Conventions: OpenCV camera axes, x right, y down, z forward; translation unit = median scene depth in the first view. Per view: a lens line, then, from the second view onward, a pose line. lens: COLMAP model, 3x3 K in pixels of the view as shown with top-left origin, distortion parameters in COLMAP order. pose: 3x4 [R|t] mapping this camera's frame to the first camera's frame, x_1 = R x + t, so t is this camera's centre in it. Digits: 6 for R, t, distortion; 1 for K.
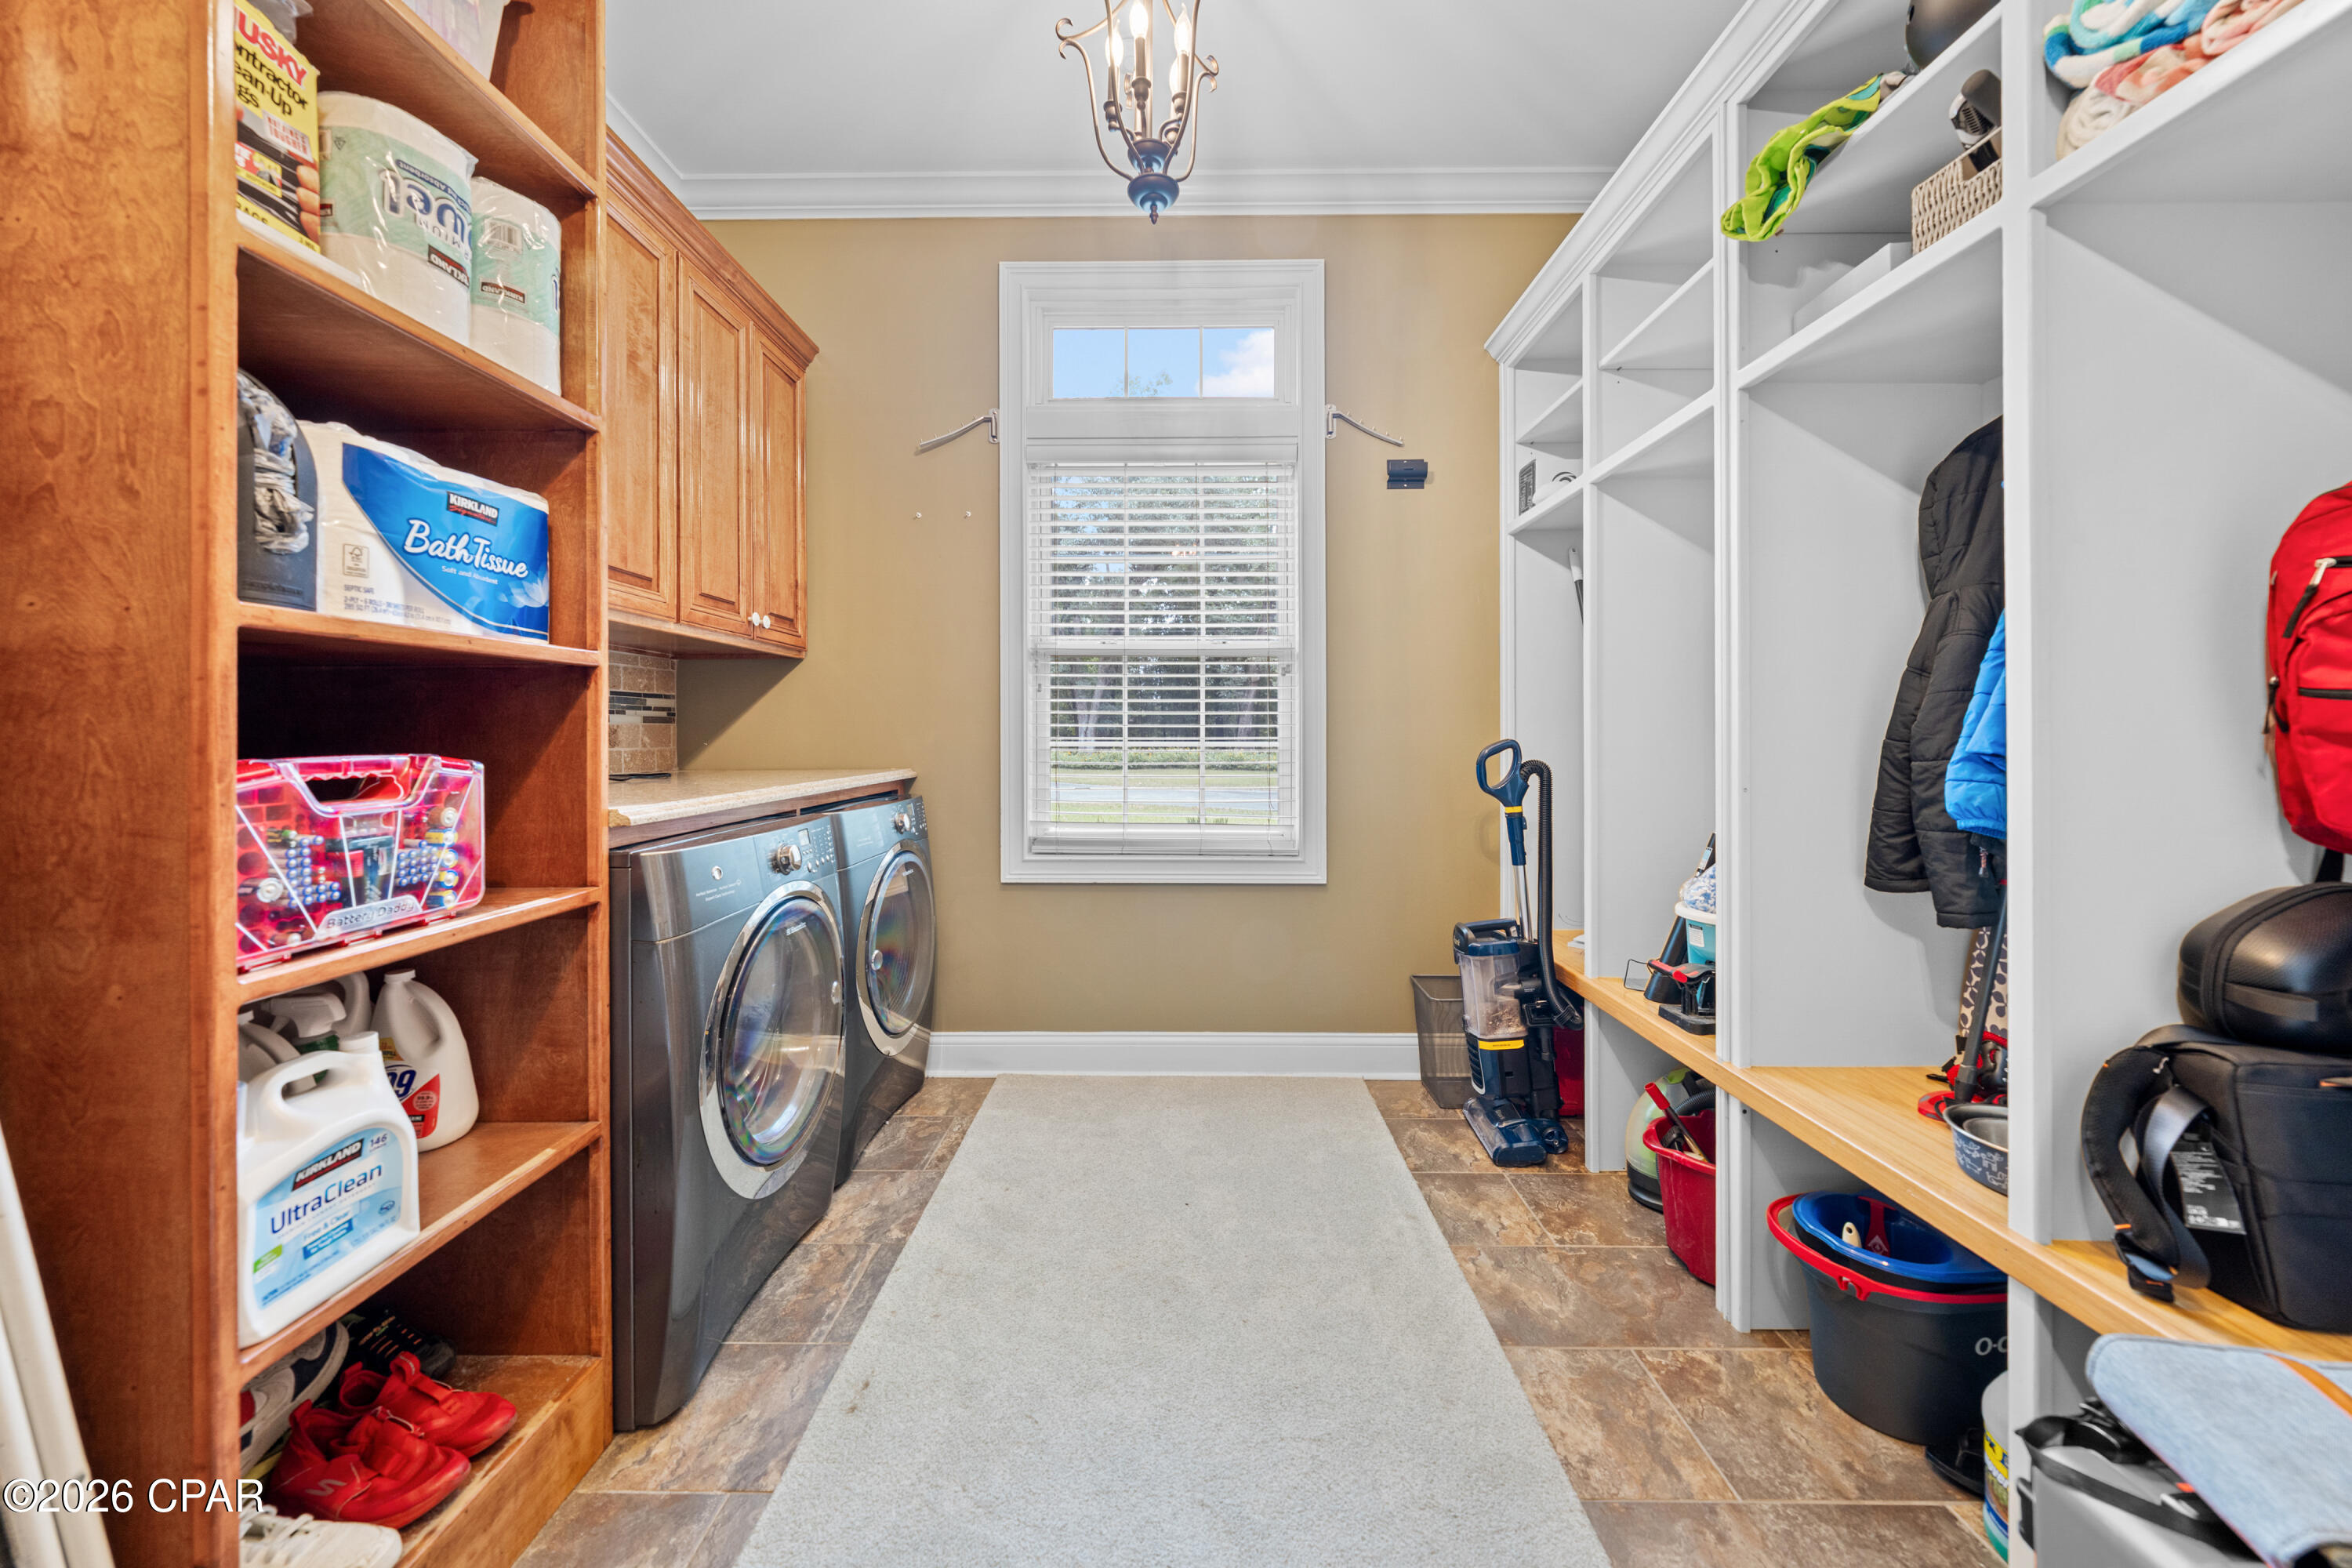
lens RADIAL K [[812.5, 0, 1167.8], [0, 812.5, 723.6], [0, 0, 1]] dist [-0.002996, -0.000318]
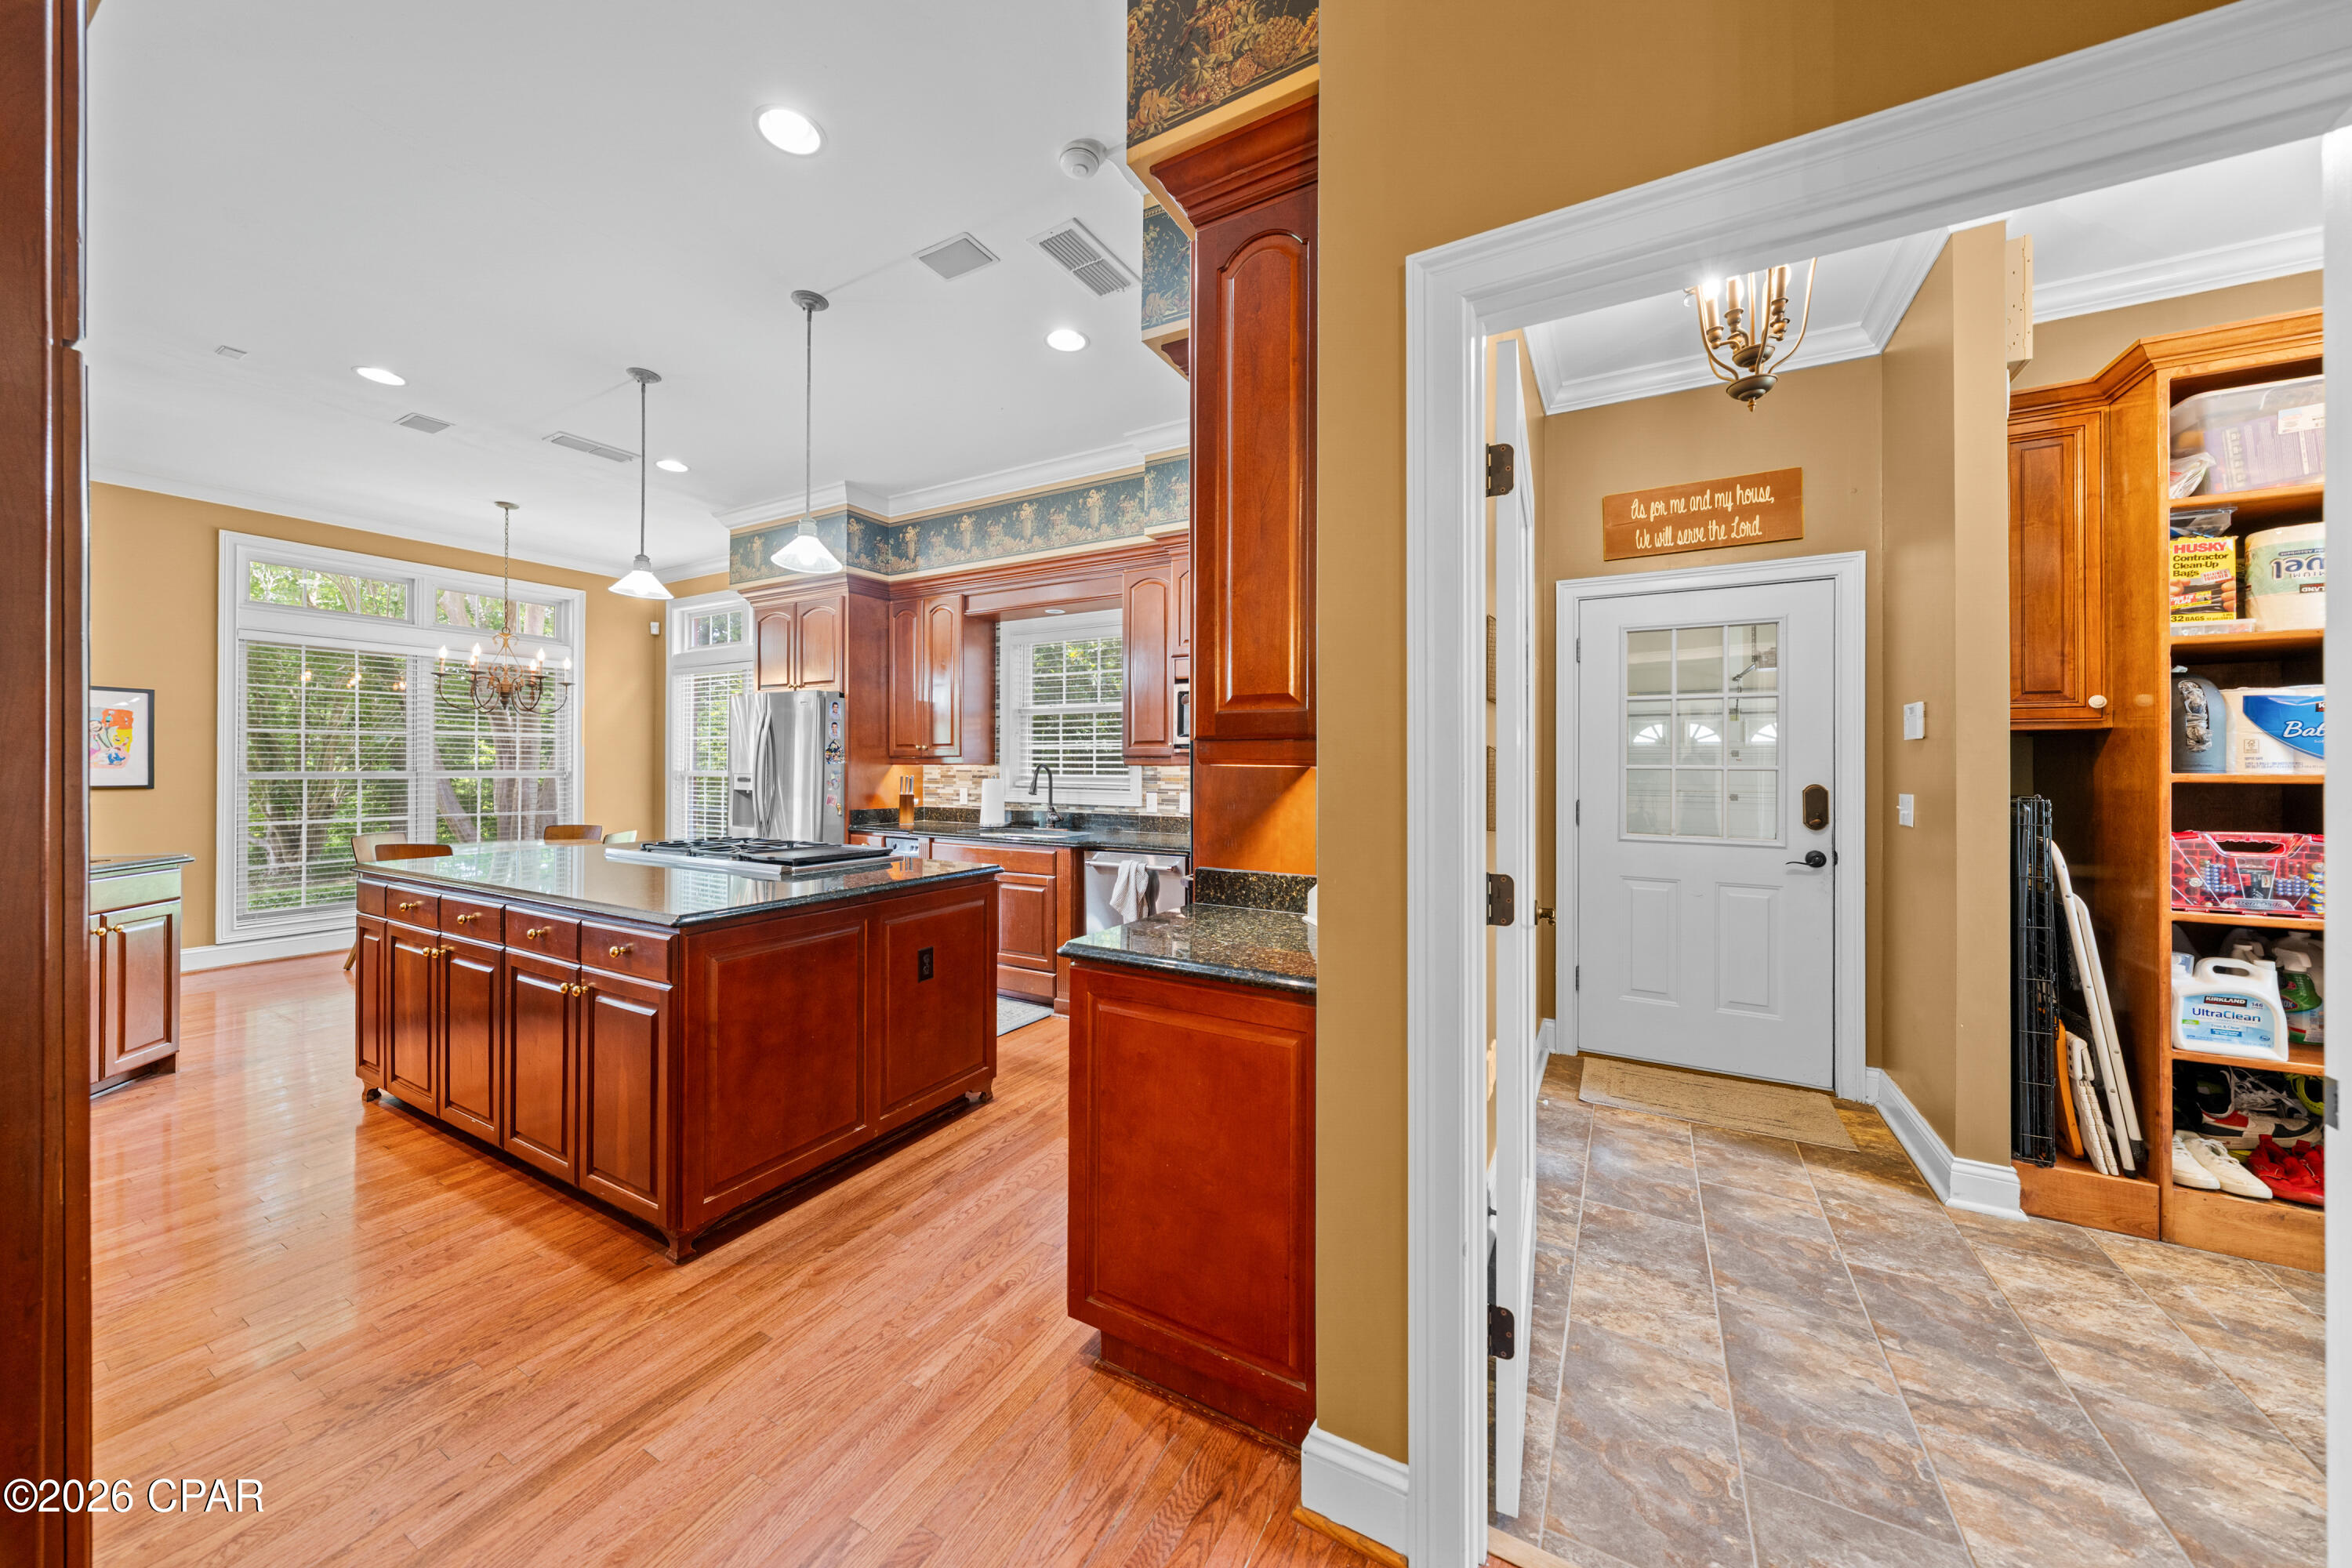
lens RADIAL K [[812.5, 0, 1162.7], [0, 812.5, 766.3], [0, 0, 1]] dist [-0.002996, -0.000318]
pose [[-0.494768, -0.000705, -0.869025, 2.605194], [0.004377, 0.999985, -0.003303, -0.161229], [0.869014, -0.005438, -0.494757, -0.558680]]
